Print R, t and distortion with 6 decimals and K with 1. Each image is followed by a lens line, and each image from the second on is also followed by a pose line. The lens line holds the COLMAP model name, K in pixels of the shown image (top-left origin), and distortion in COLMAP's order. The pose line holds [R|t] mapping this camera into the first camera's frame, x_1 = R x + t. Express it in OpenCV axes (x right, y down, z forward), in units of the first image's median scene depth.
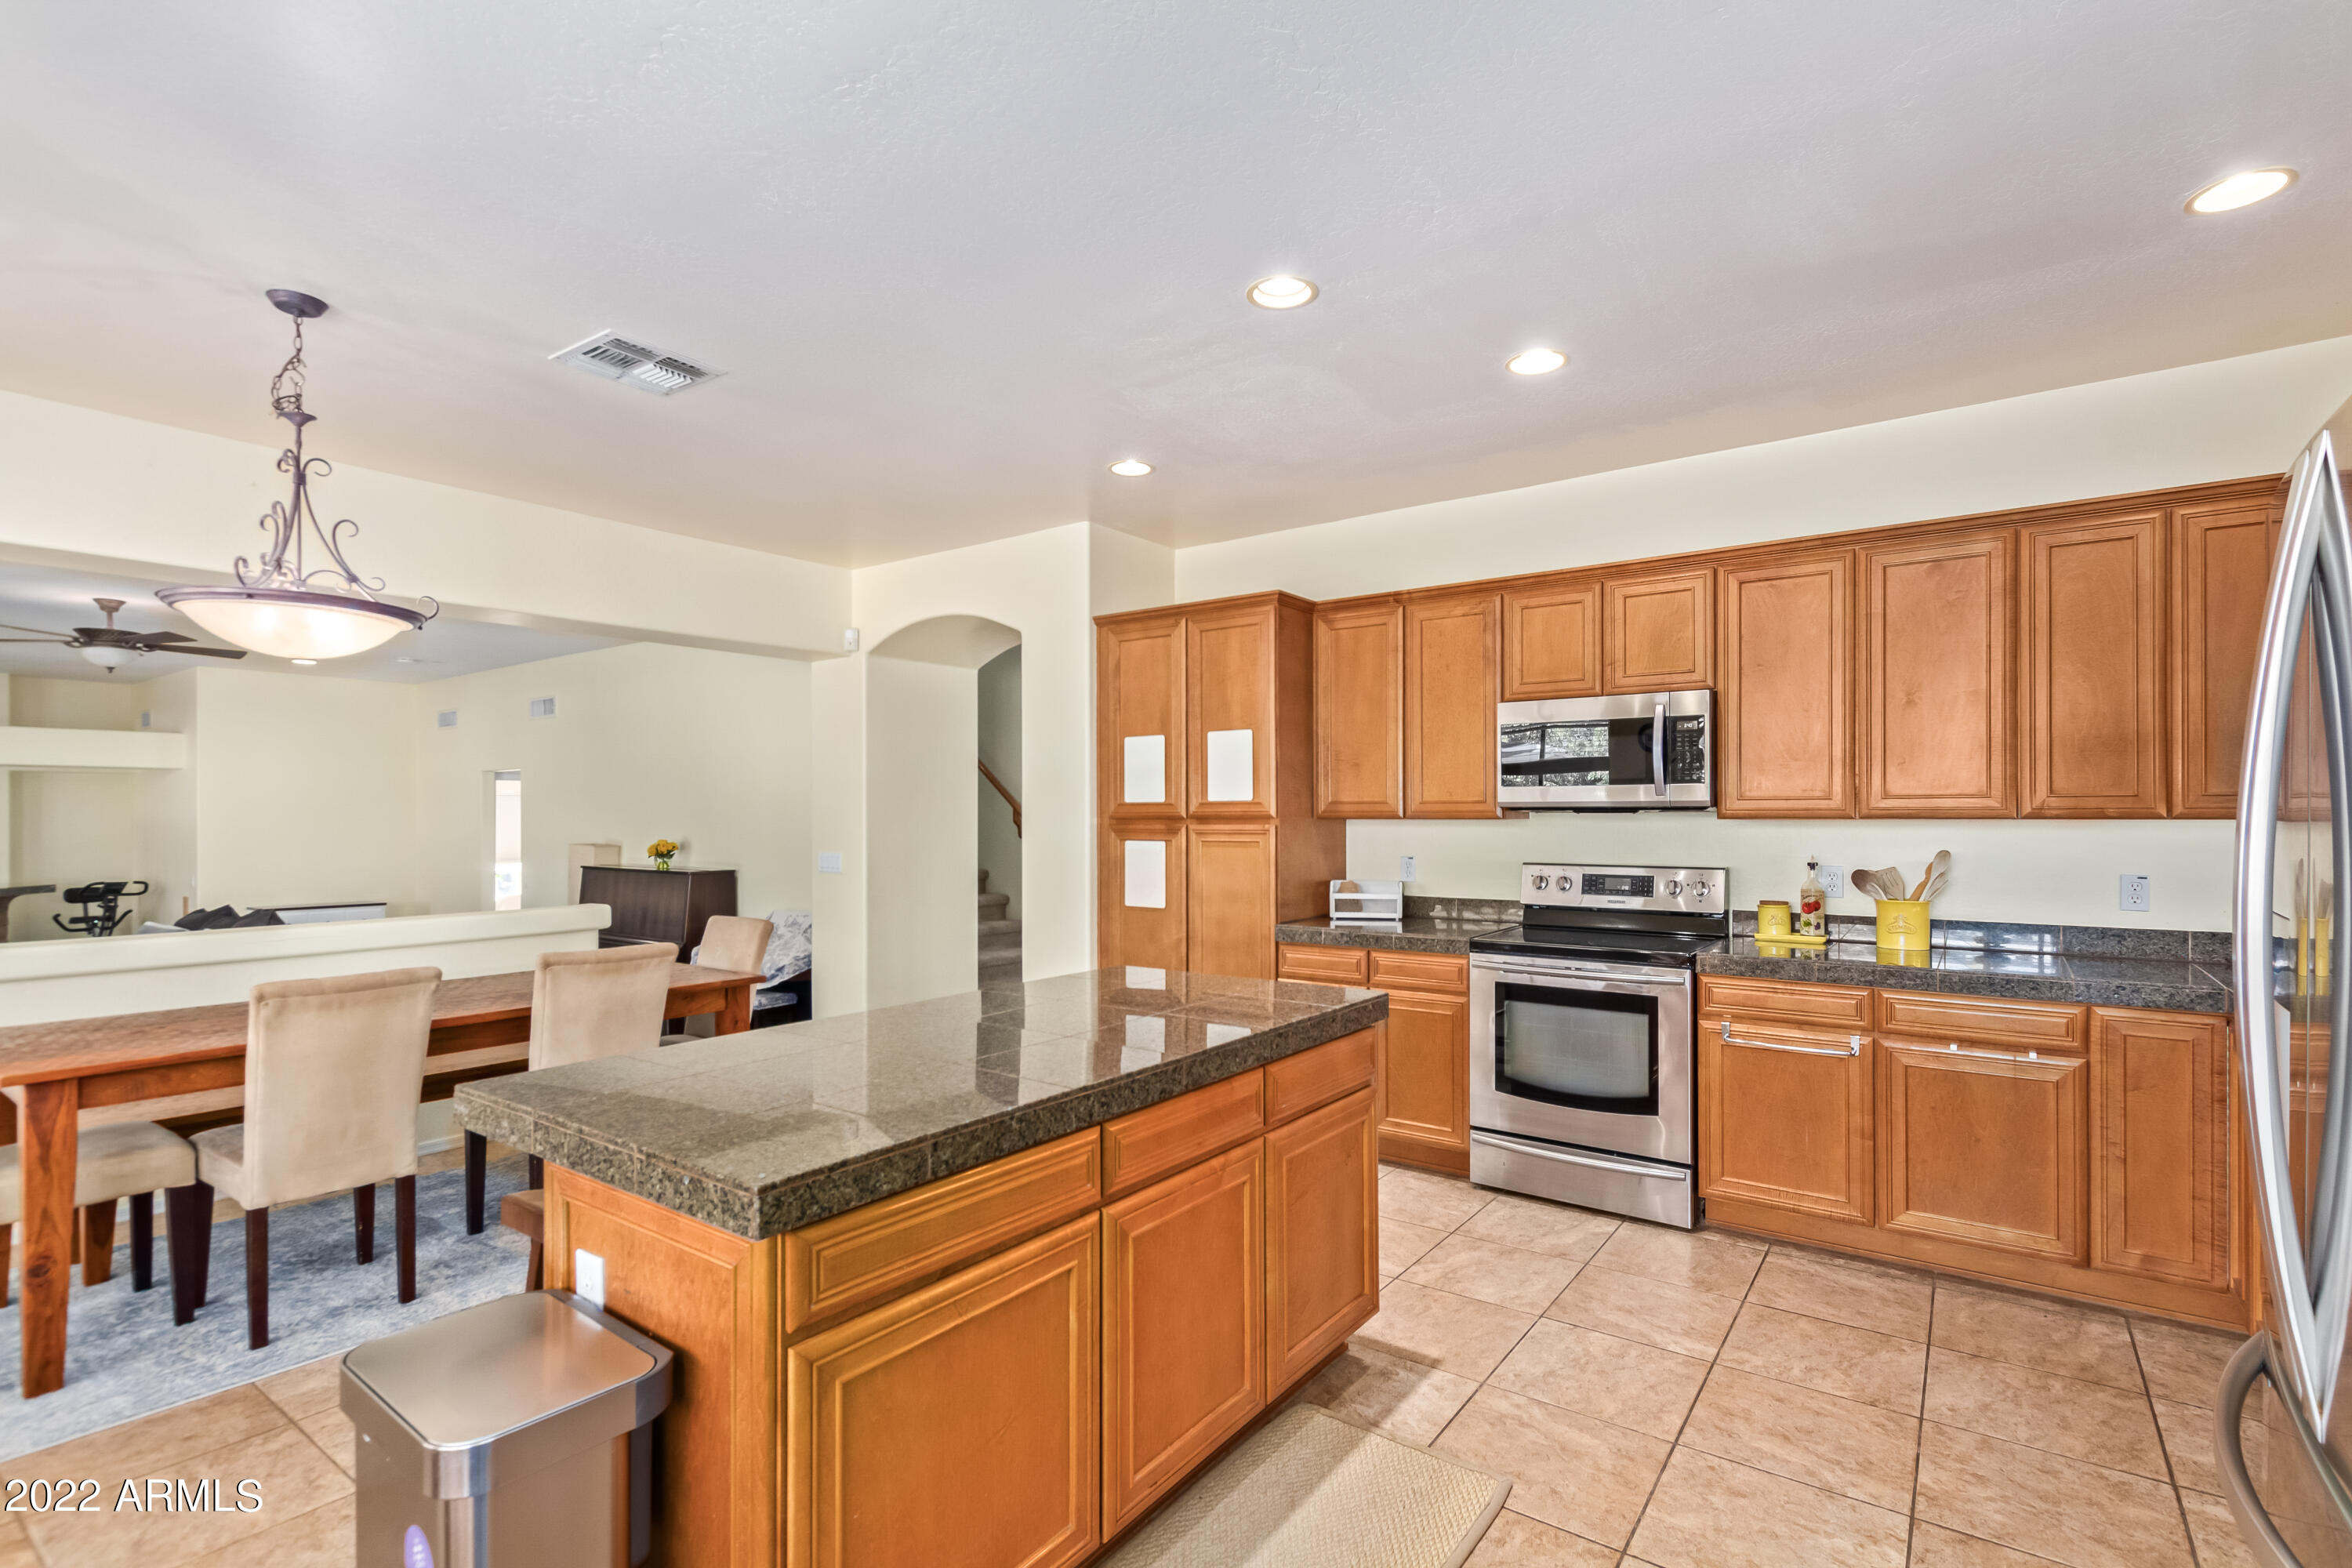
lens RADIAL K [[1081.1, 0, 1196.5], [0, 1081.1, 793.3], [0, 0, 1]] dist [0.002755, 0.000152]
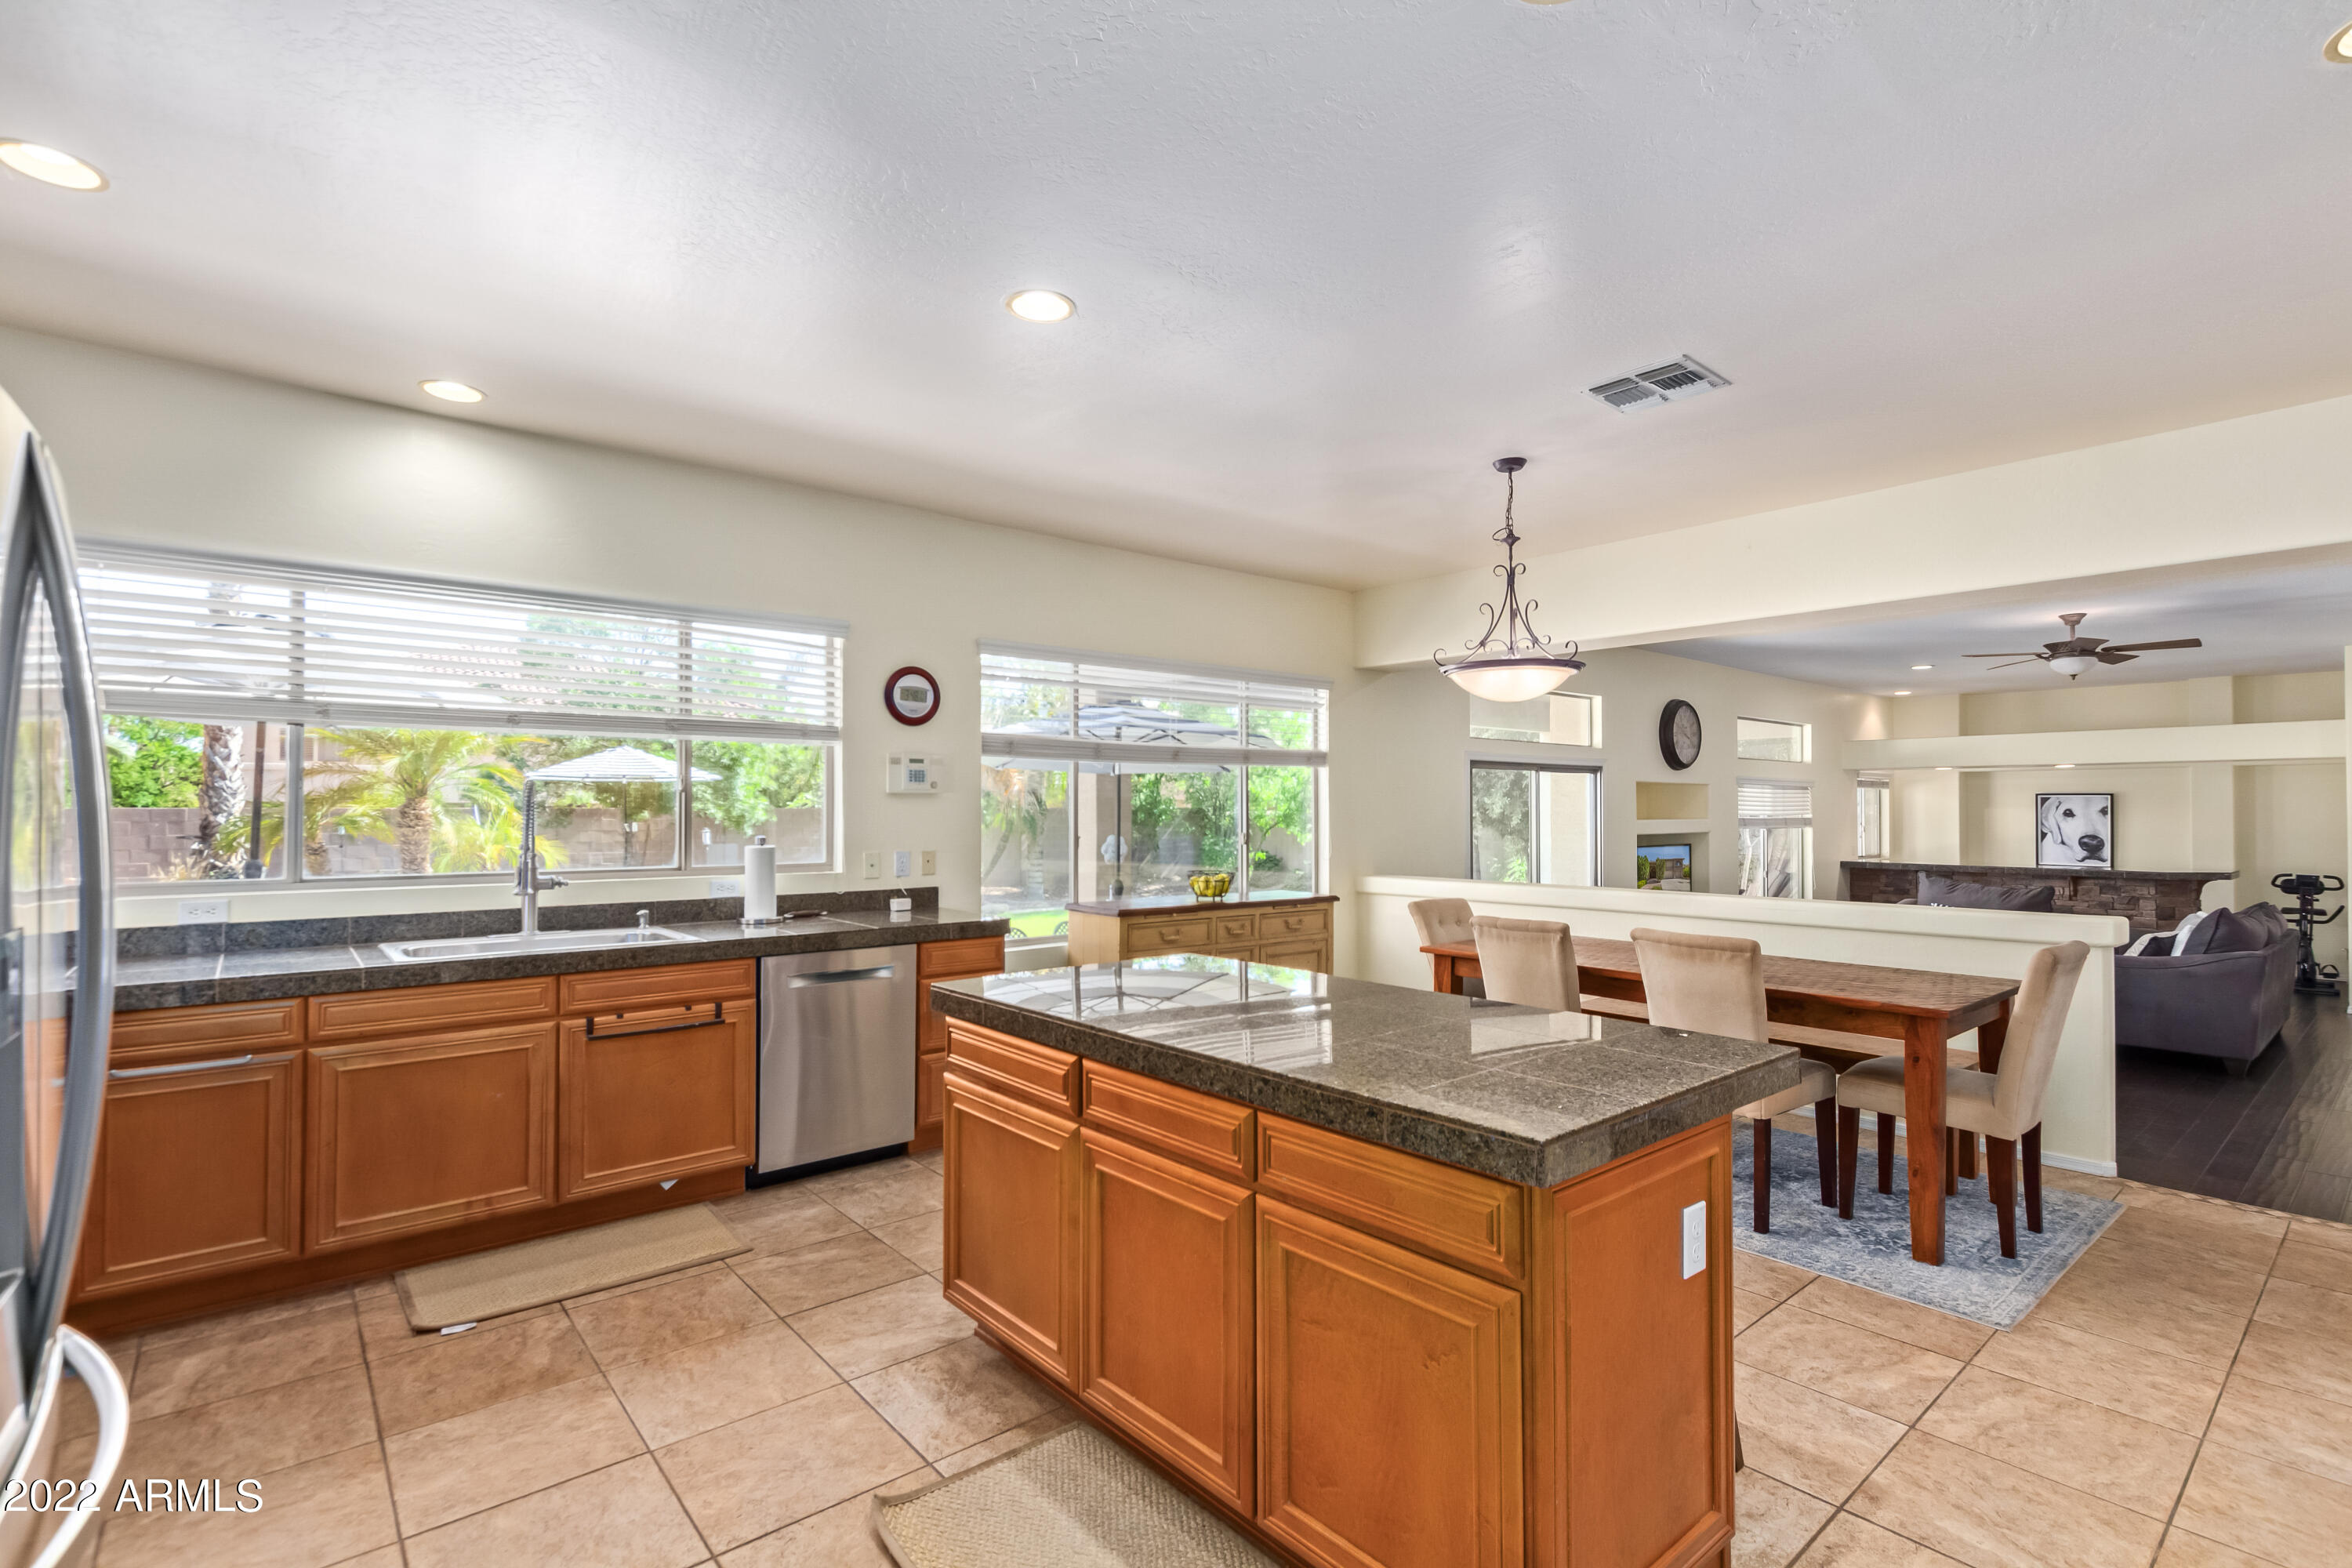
lens RADIAL K [[1081.1, 0, 1196.5], [0, 1081.1, 793.3], [0, 0, 1]] dist [0.002755, 0.000152]
pose [[-0.232092, -0.011337, -0.972628, 0.676840], [0.020191, 0.999660, -0.016470, 0.014312], [0.972484, -0.023461, -0.231784, 0.873572]]
